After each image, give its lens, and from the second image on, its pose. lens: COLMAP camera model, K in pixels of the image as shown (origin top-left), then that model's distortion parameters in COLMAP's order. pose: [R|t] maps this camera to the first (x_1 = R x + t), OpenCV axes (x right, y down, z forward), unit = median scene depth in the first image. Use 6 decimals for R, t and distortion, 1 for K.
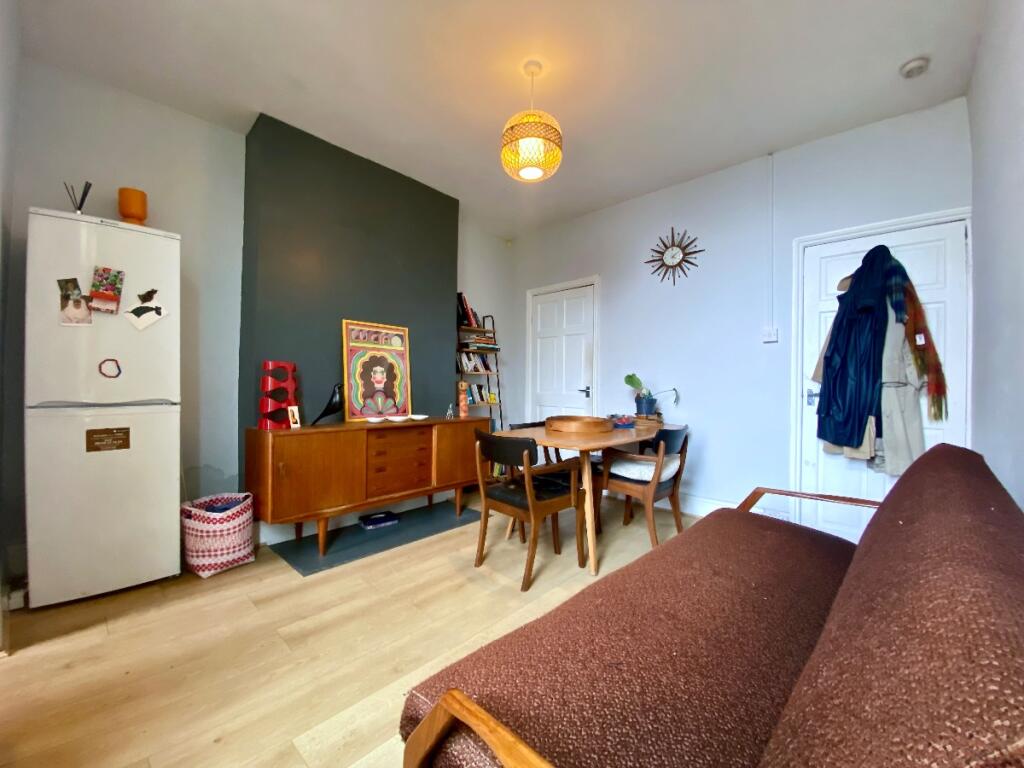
lens RADIAL K [[411.9, 0, 512.0], [0, 411.9, 384.0], [0, 0, 1]] dist [0.038397, -0.034491]
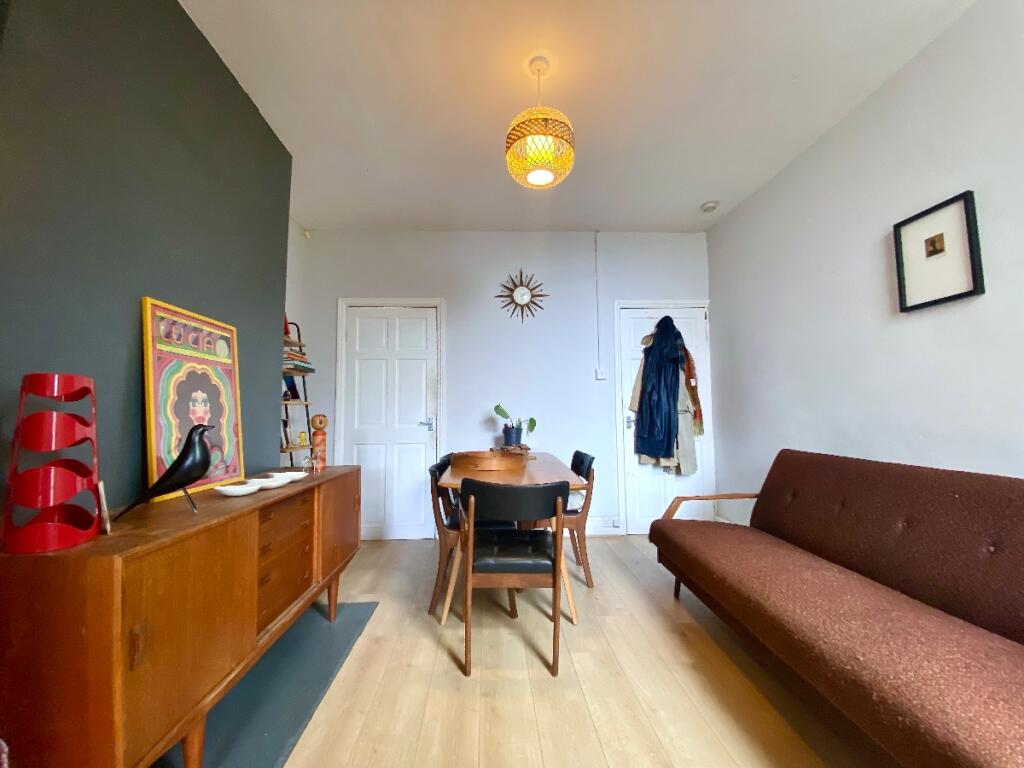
lens RADIAL K [[411.9, 0, 512.0], [0, 411.9, 384.0], [0, 0, 1]] dist [0.038397, -0.034491]
pose [[0.696802, 0.036464, 0.716336, -0.432868], [0.015293, 0.997725, -0.065663, -0.009297], [-0.717100, 0.056709, 0.694659, 0.320972]]
